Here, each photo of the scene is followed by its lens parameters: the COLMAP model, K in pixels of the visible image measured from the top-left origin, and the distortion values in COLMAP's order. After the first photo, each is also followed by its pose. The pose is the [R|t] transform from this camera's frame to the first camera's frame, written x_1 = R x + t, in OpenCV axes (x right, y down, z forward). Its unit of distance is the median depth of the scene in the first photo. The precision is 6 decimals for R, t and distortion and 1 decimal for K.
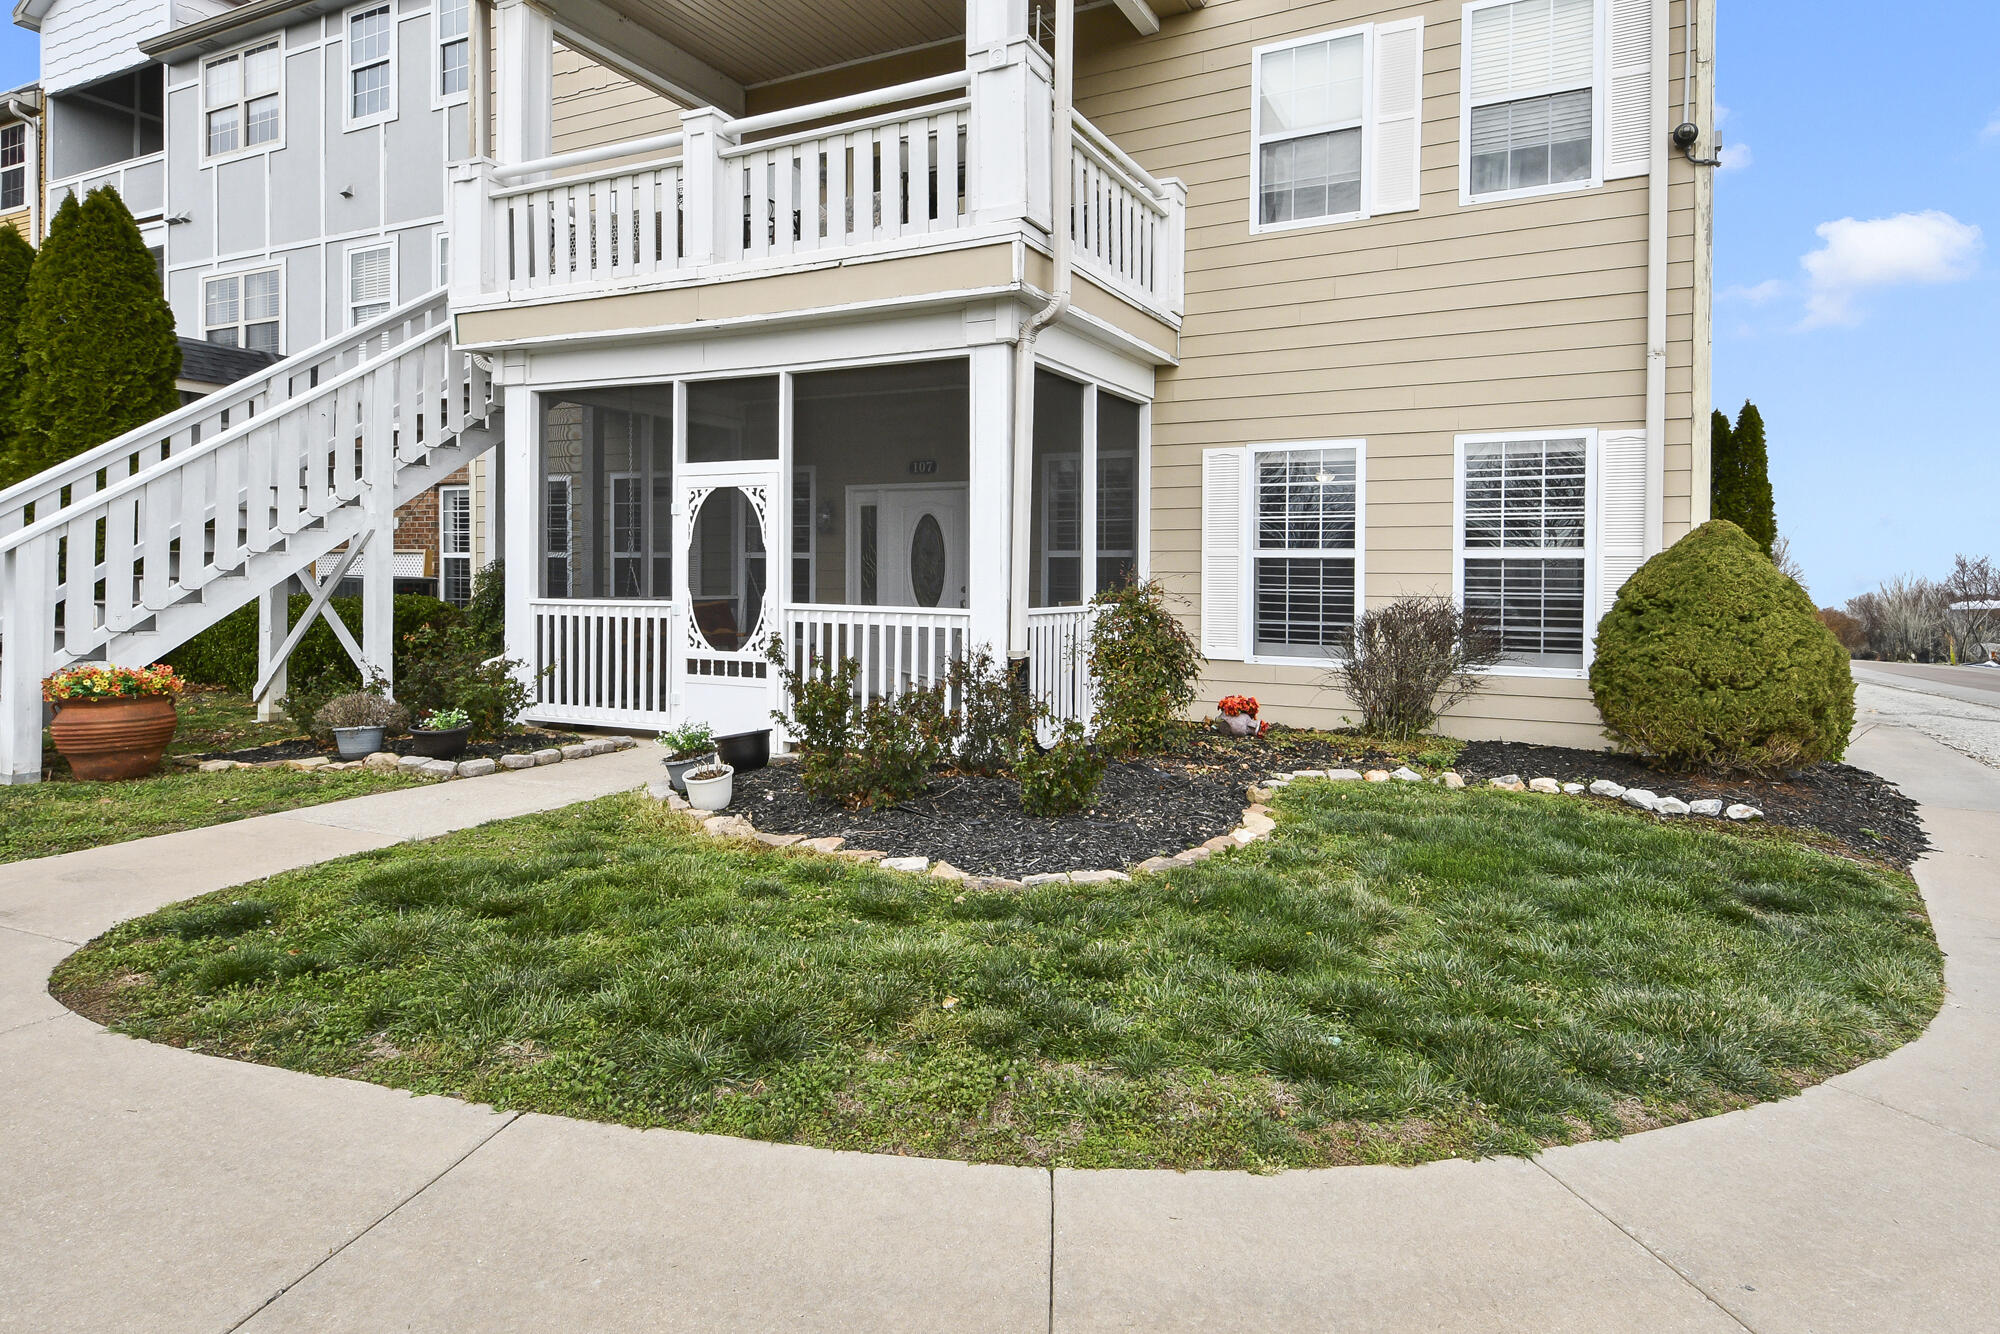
lens RADIAL K [[1148.9, 0, 997.3], [0, 1148.9, 602.1], [0, 0, 1]] dist [0.036655, 0.000076]
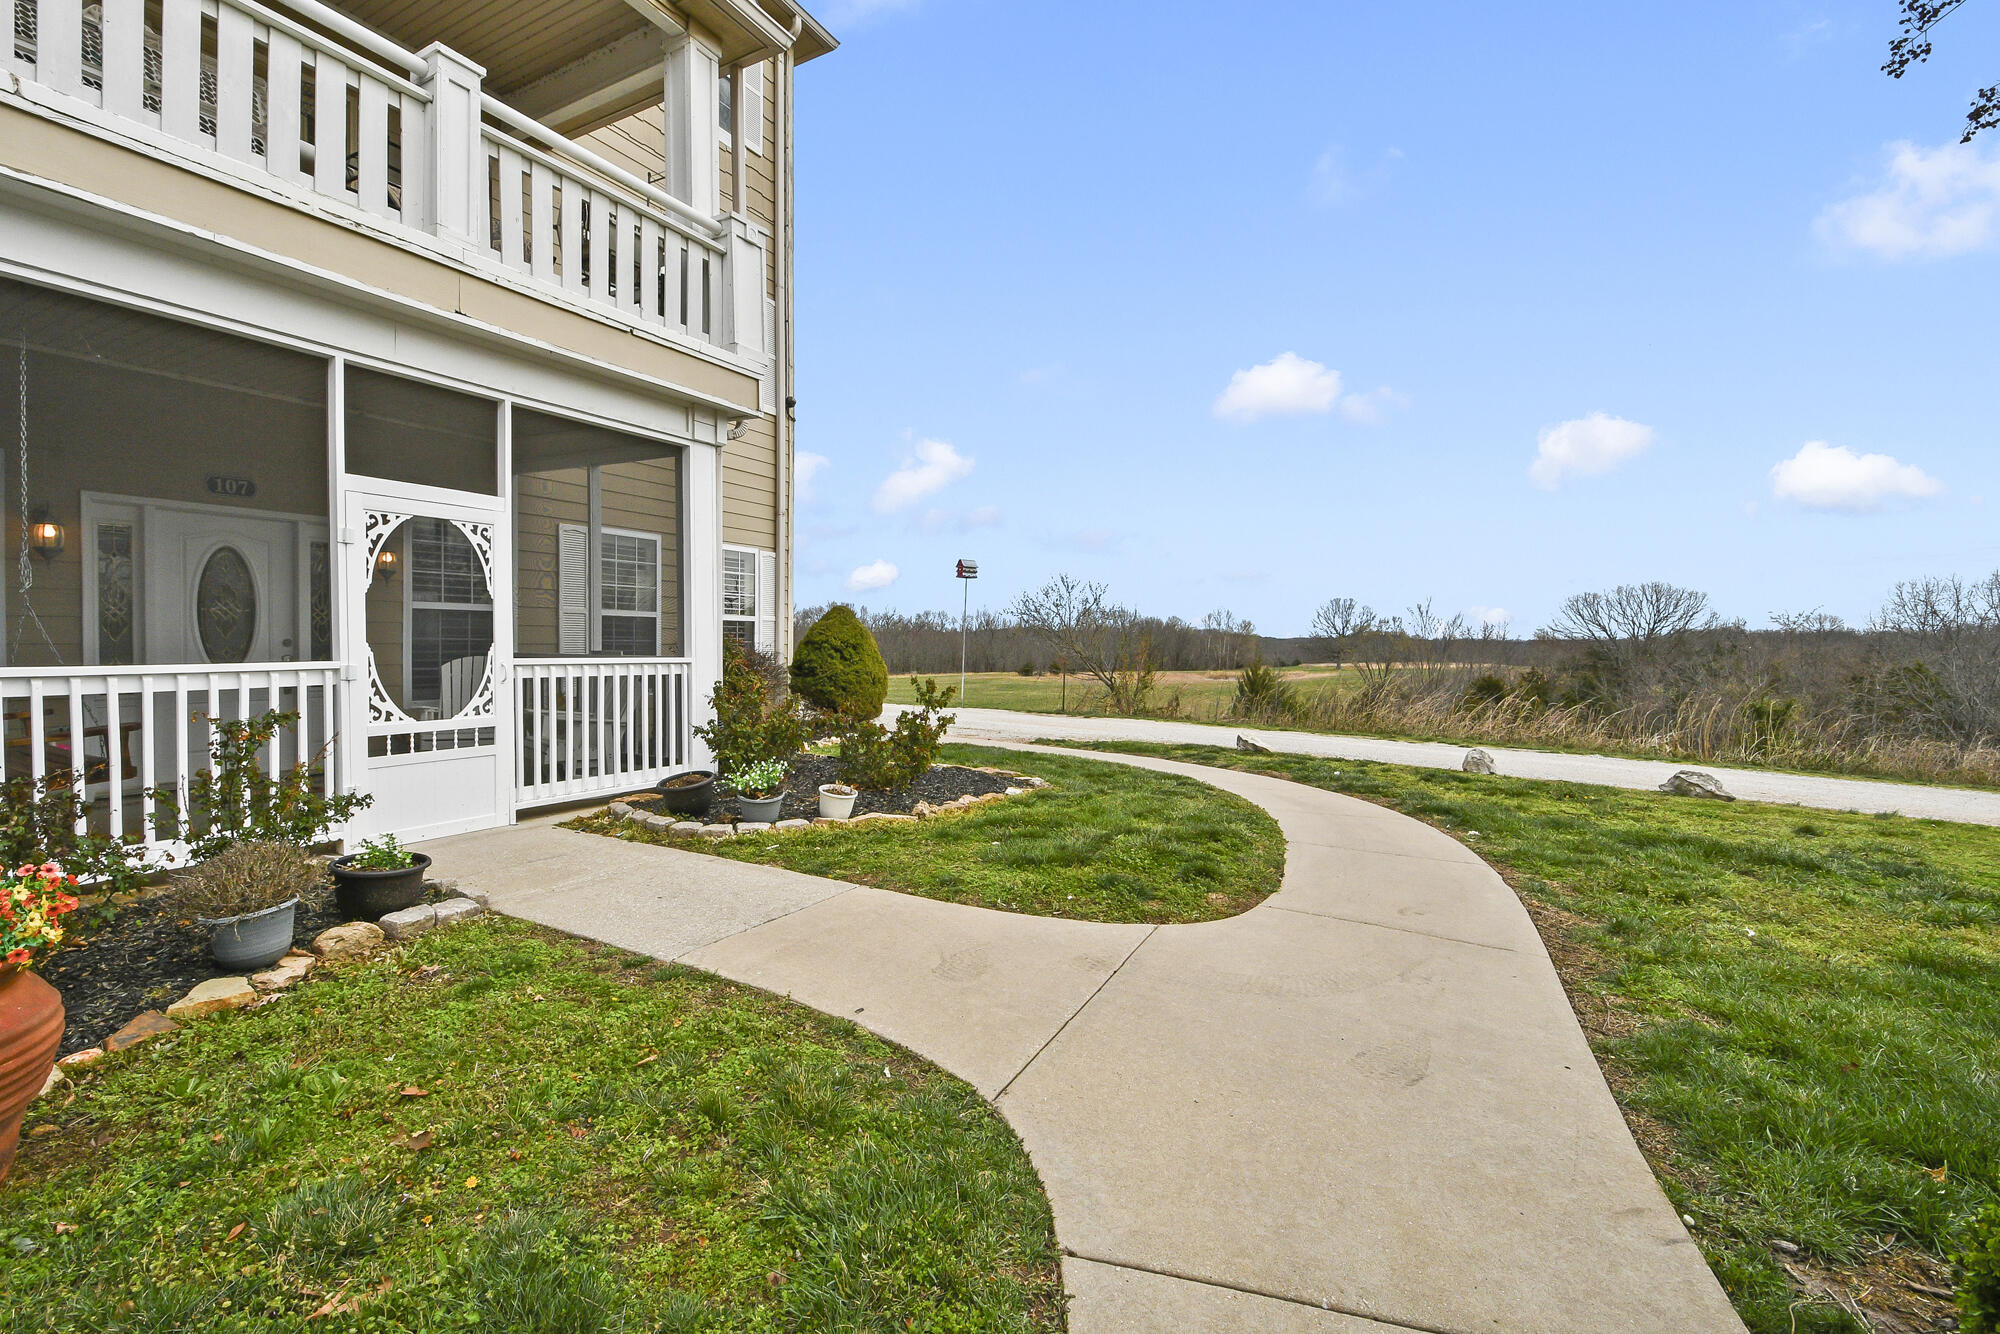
lens RADIAL K [[892.5, 0, 1000.0], [0, 892.5, 667.0], [0, 0, 1]] dist [-0.000741, -0.000249]
pose [[0.022726, -0.037932, 0.999022, -0.860760], [0.010446, 0.999234, 0.037702, -0.014520], [-0.999687, 0.009579, 0.023105, 0.589875]]
